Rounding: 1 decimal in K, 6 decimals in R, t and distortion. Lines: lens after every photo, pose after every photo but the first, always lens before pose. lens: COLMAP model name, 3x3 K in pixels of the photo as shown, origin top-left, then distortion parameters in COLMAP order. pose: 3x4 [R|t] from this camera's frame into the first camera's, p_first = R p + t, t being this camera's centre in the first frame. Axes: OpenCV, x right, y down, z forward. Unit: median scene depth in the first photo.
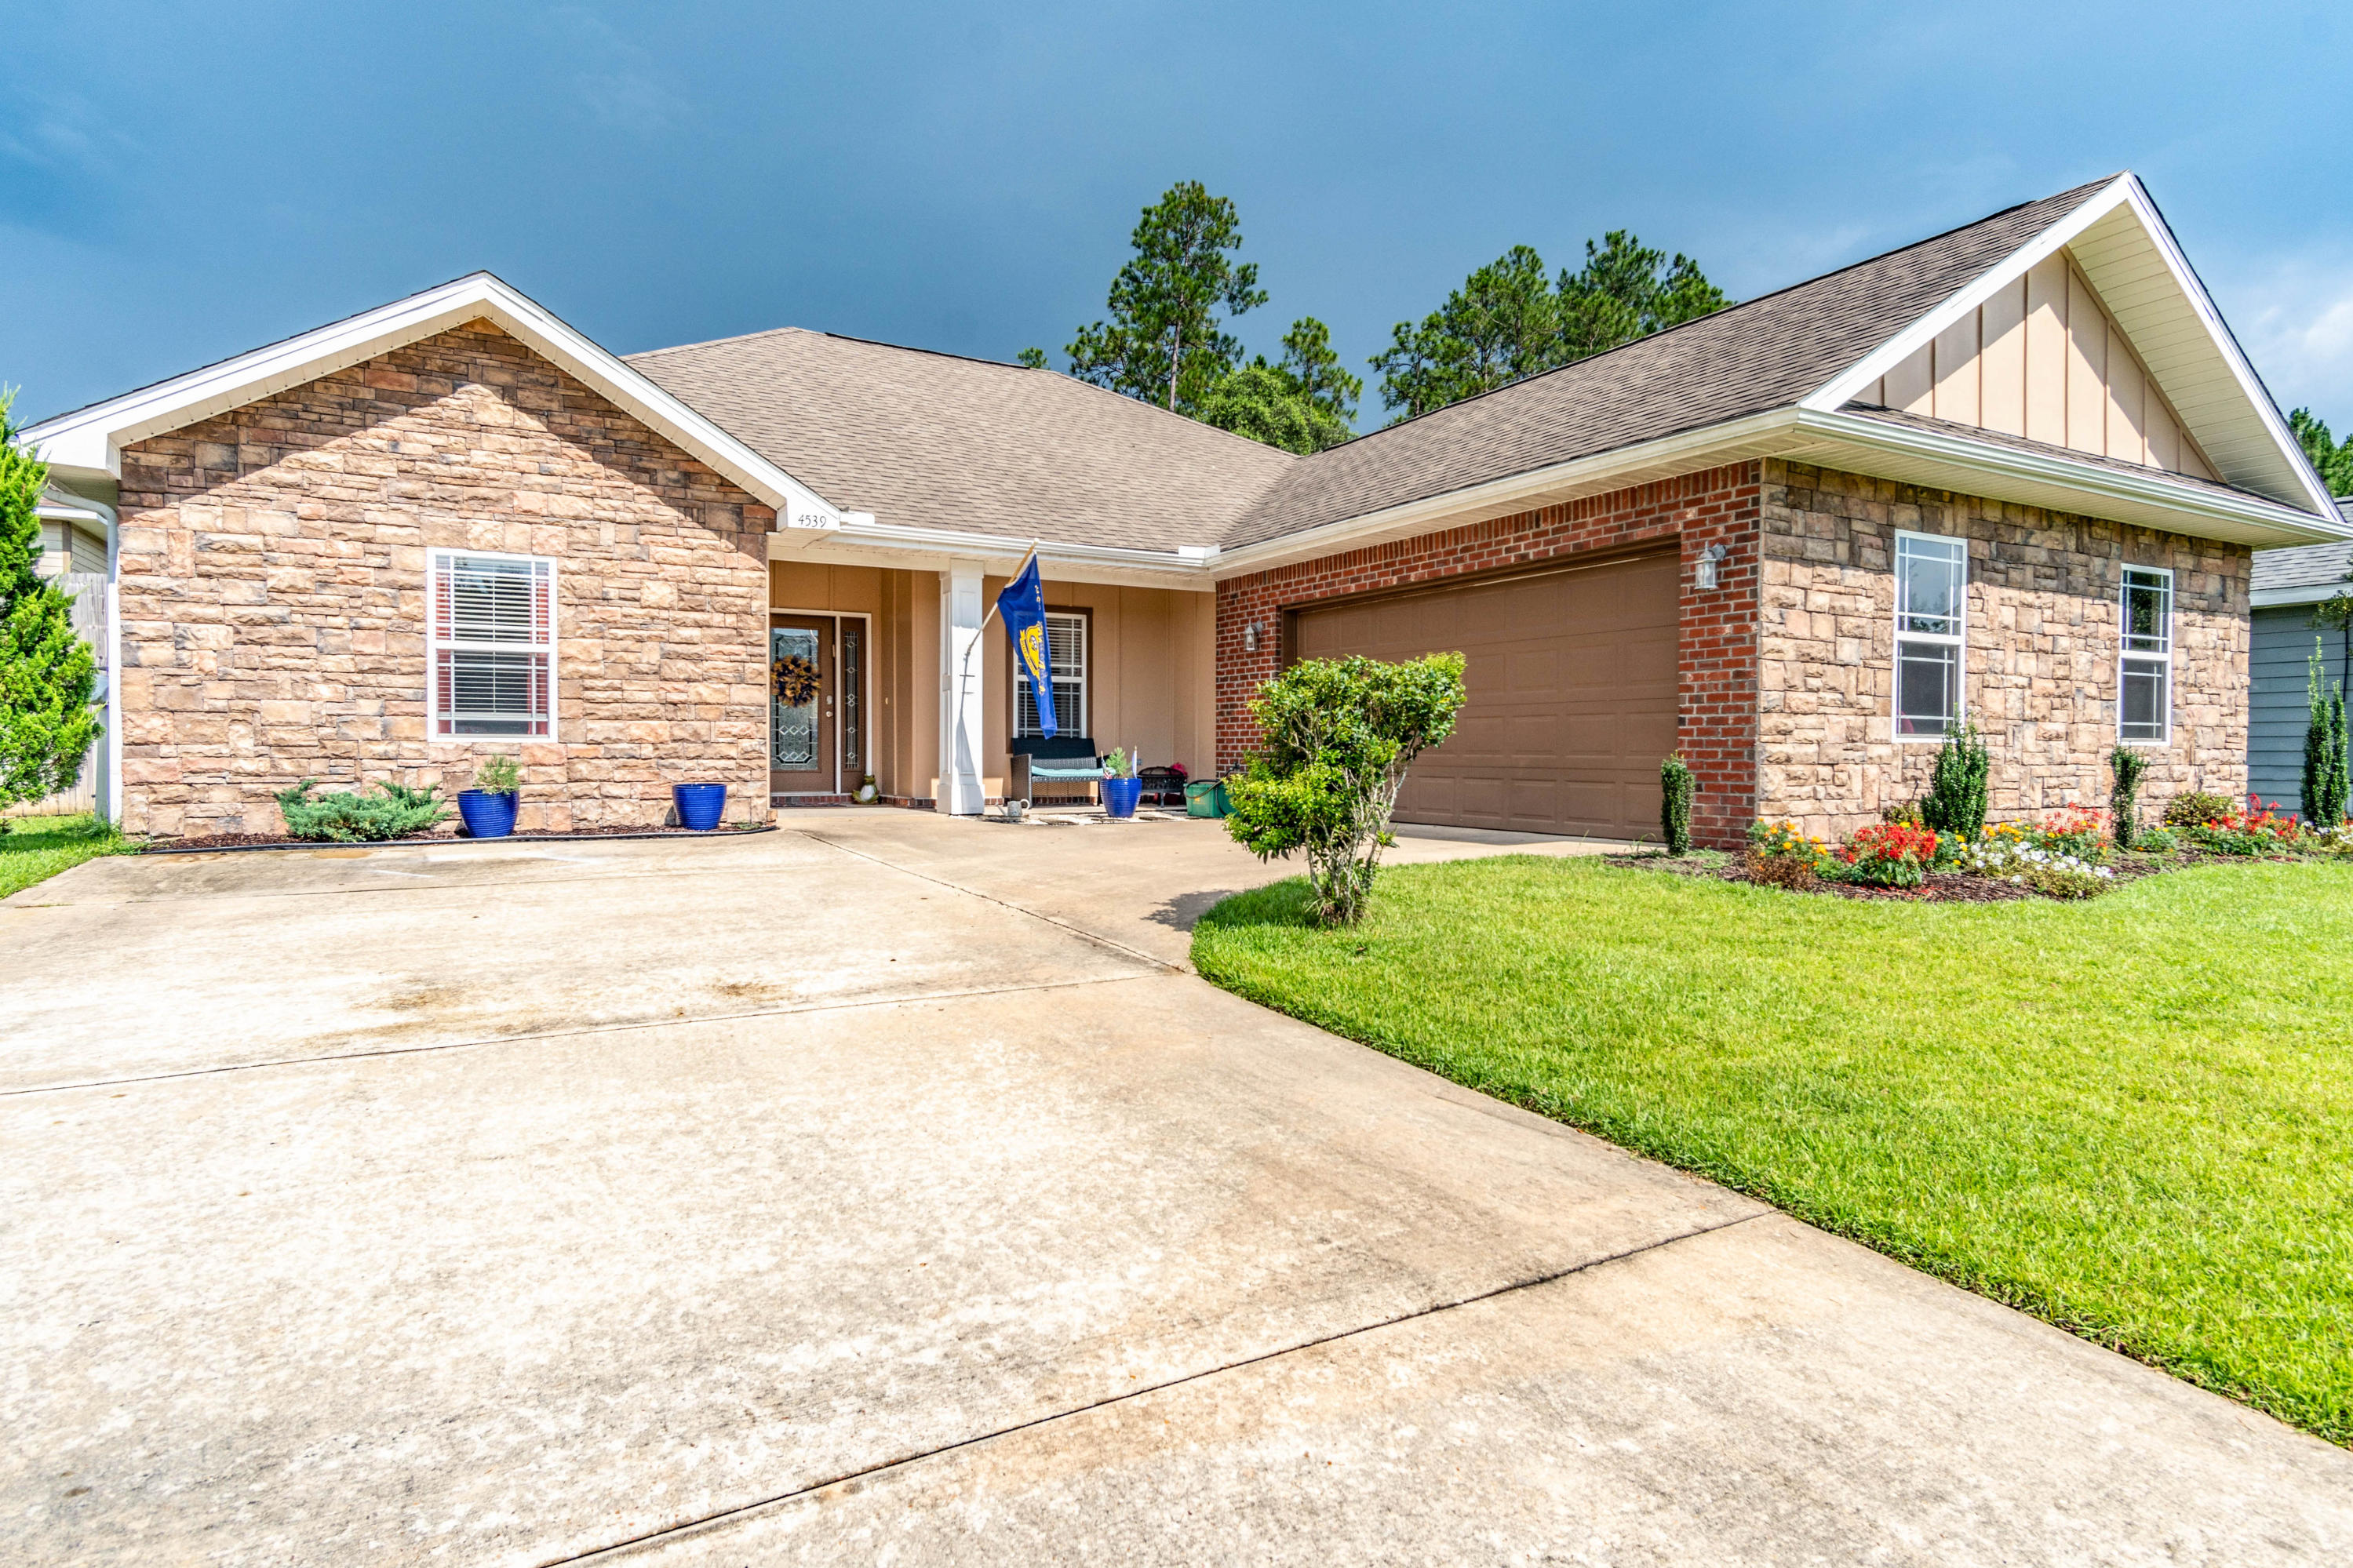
lens RADIAL K [[1250.5, 0, 1086.8], [0, 1250.5, 769.0], [0, 0, 1]] dist [0.001859, 0.004414]
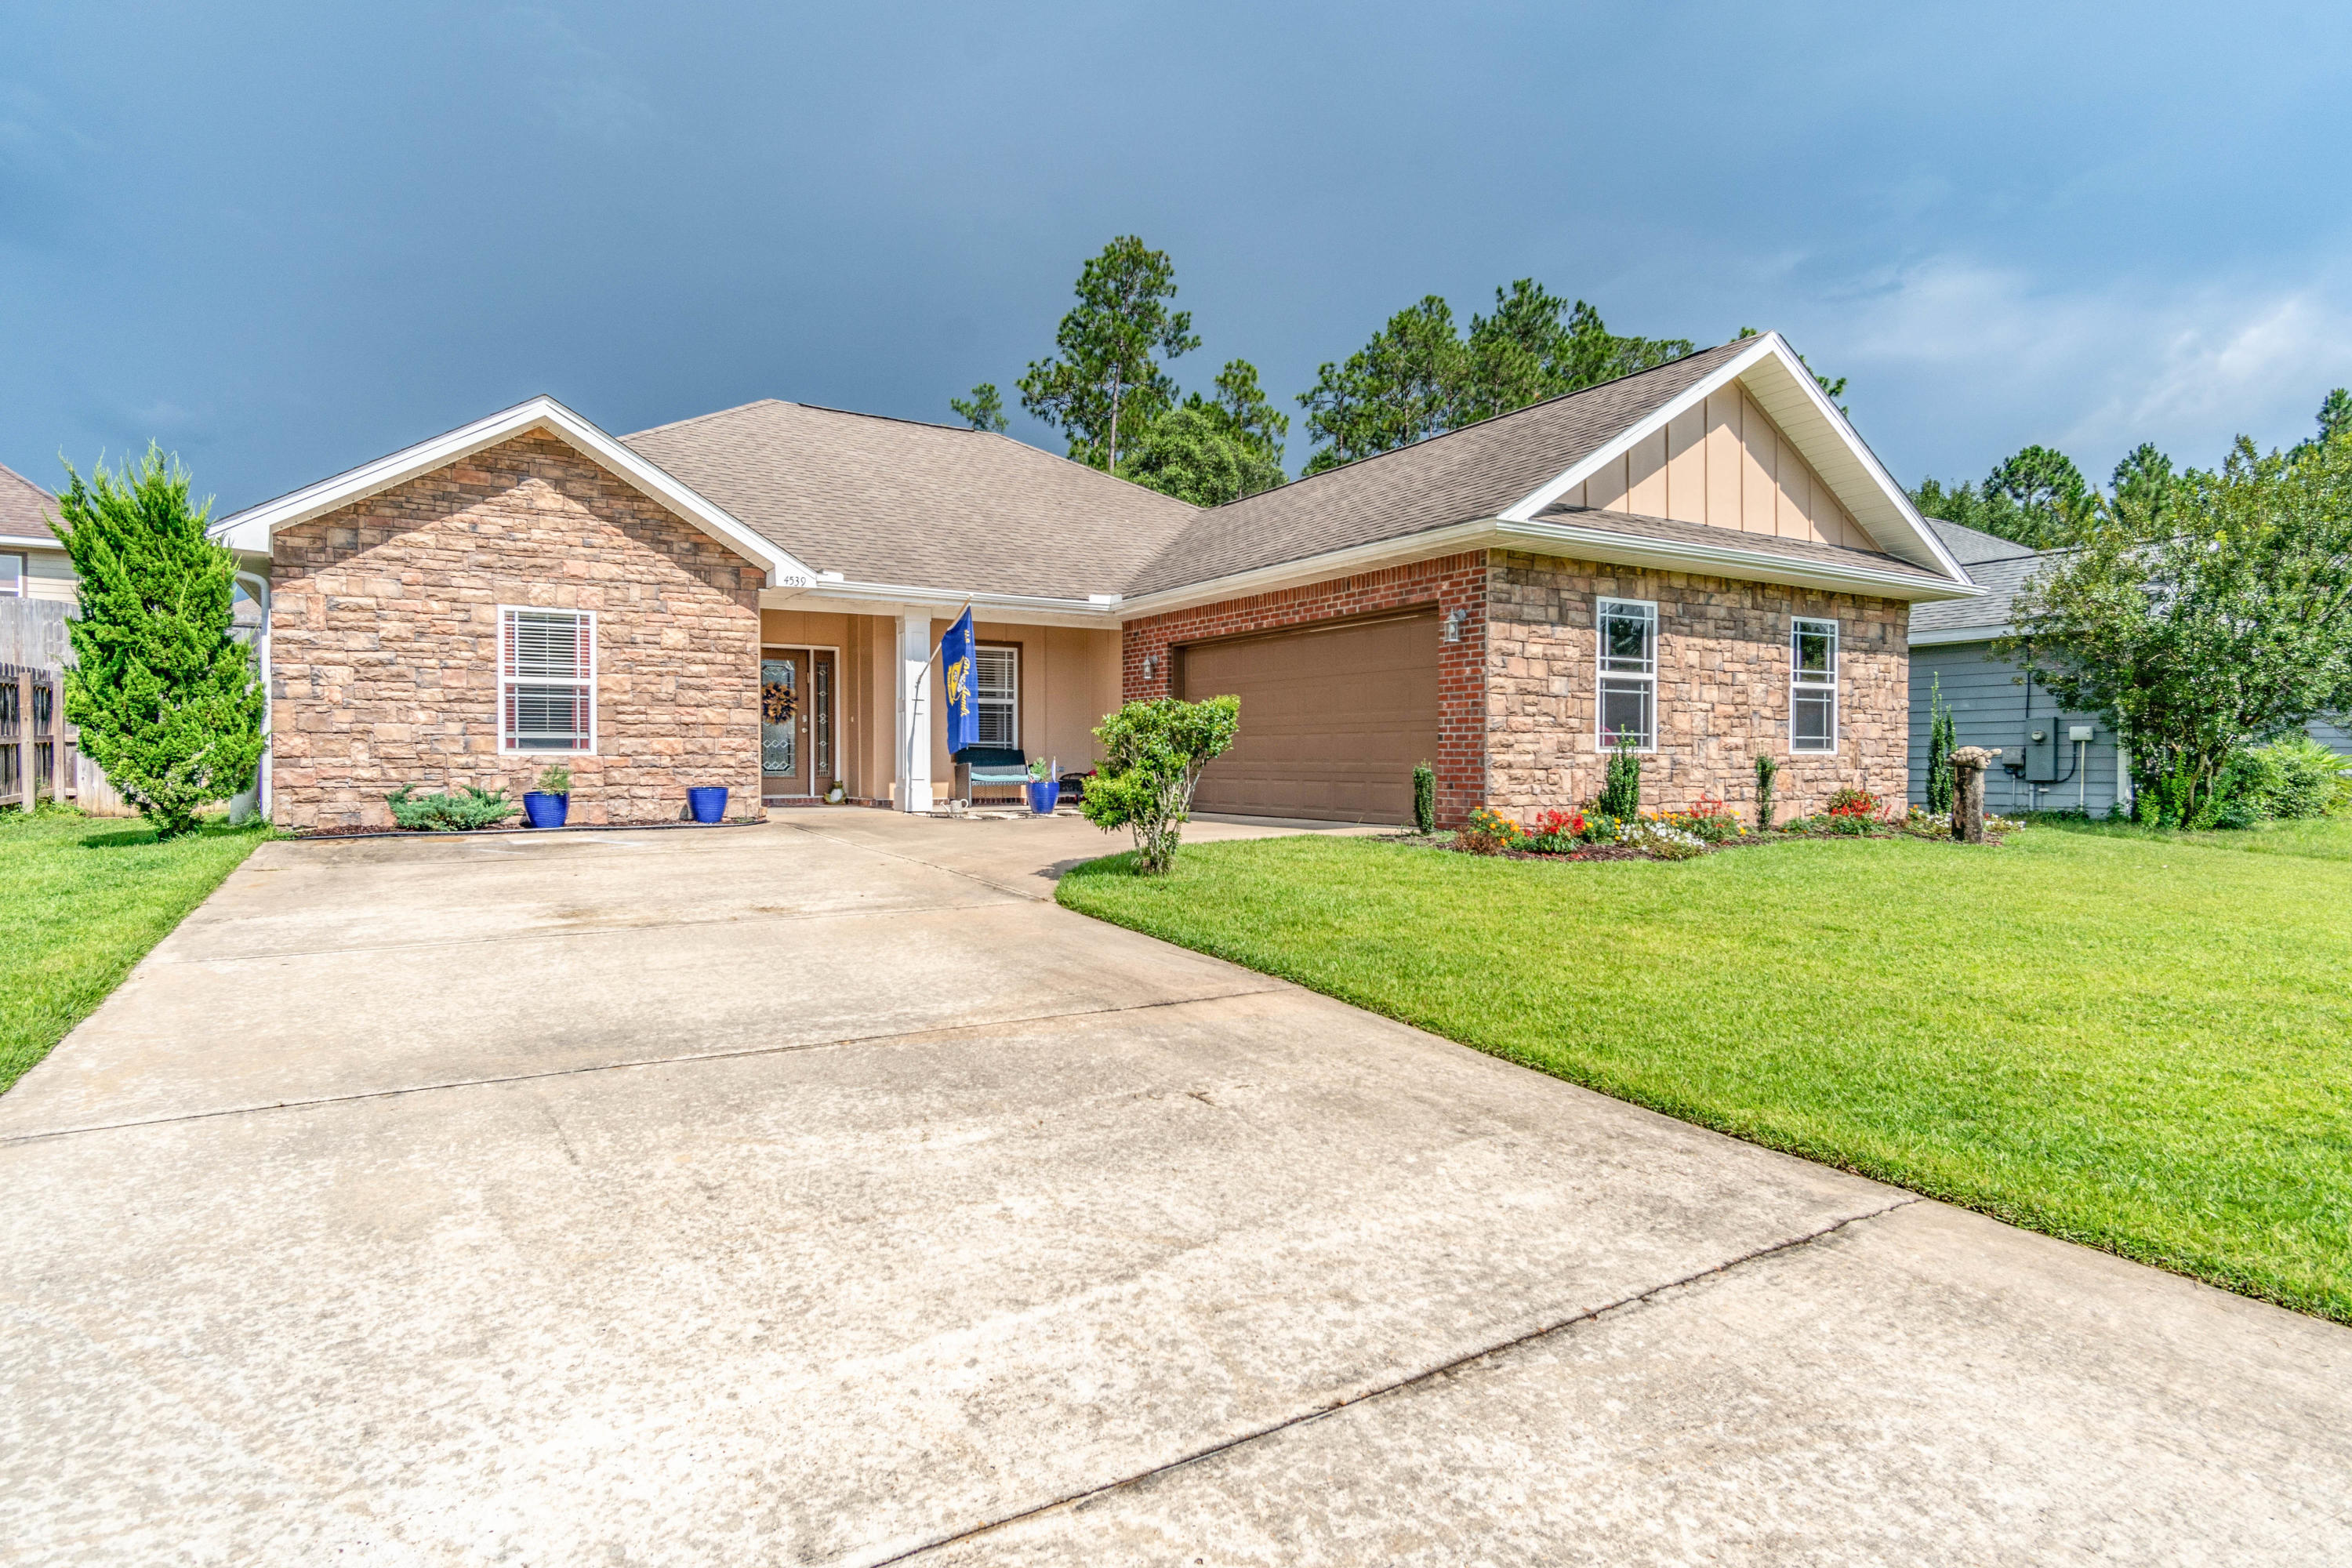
lens RADIAL K [[1250.1, 0, 1076.8], [0, 1250.1, 768.0], [0, 0, 1]] dist [0.001859, 0.004414]
pose [[0.999743, -0.002971, 0.022489, 0.042035], [0.003136, 0.999968, -0.007319, 0.003292], [-0.022466, 0.007388, 0.999720, -0.303335]]
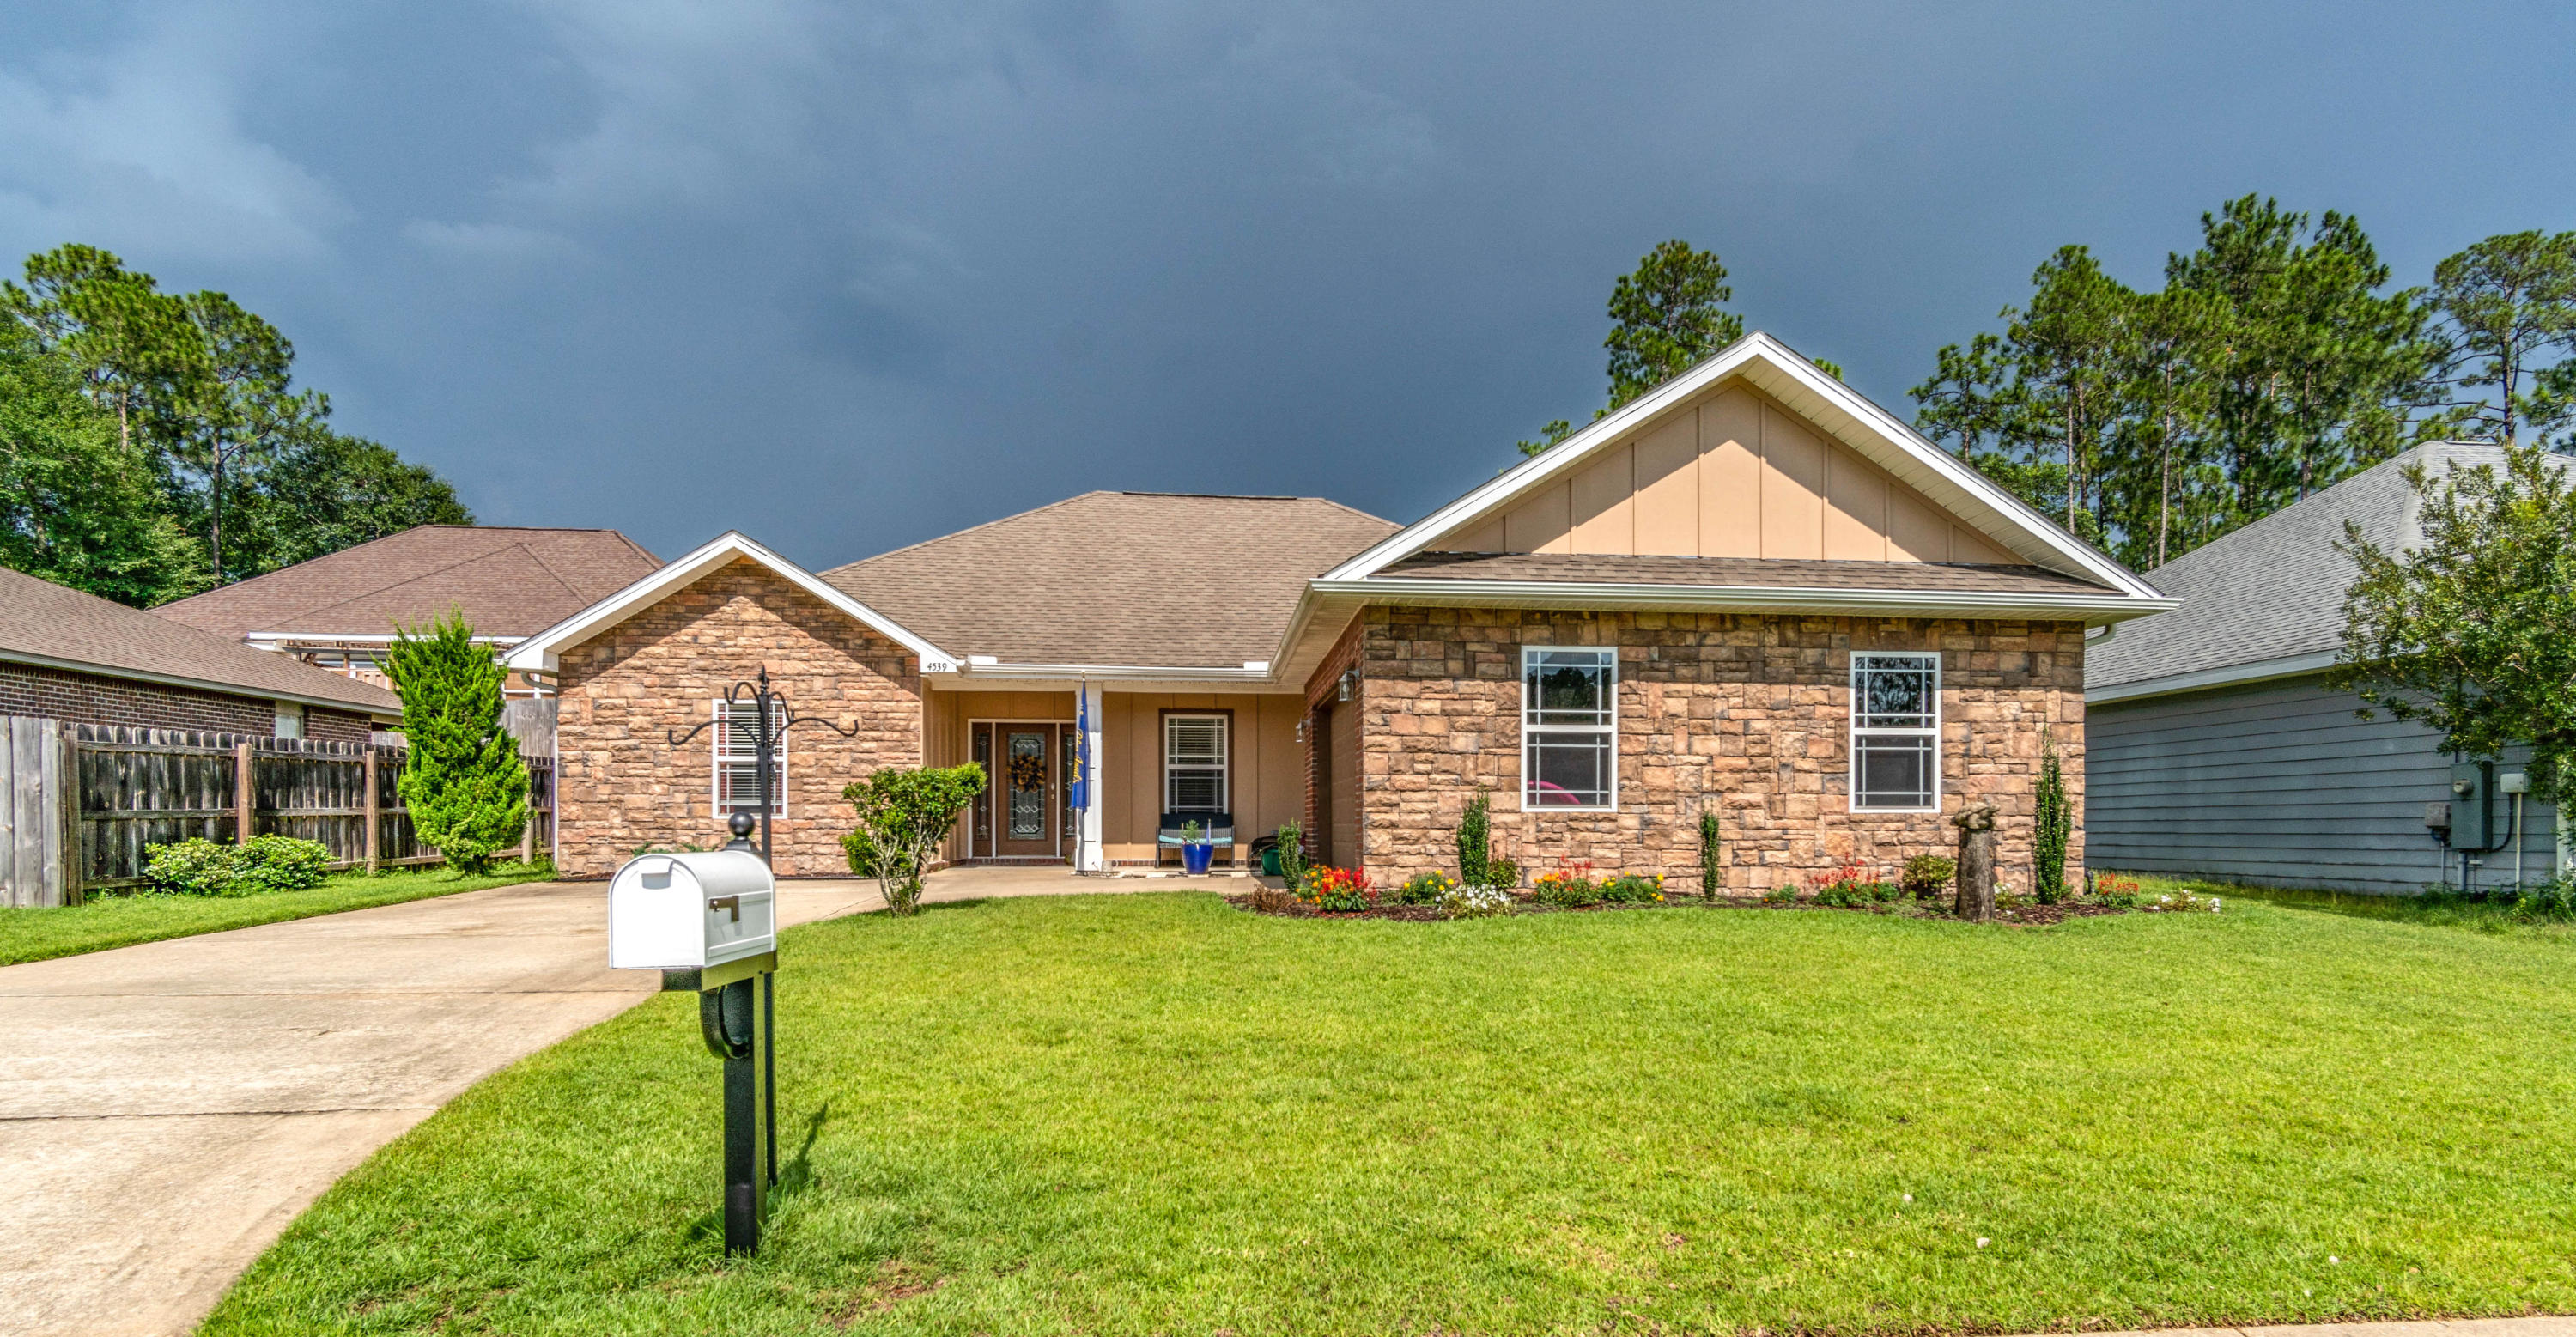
lens RADIAL K [[1379.4, 0, 1291.2], [0, 1379.4, 823.0], [0, 0, 1]] dist [0.003434, 0.002883]
pose [[0.917340, -0.004896, -0.398075, 0.866137], [-0.003090, 0.999807, -0.019417, 0.016324], [0.398093, 0.019042, 0.917147, -0.340834]]
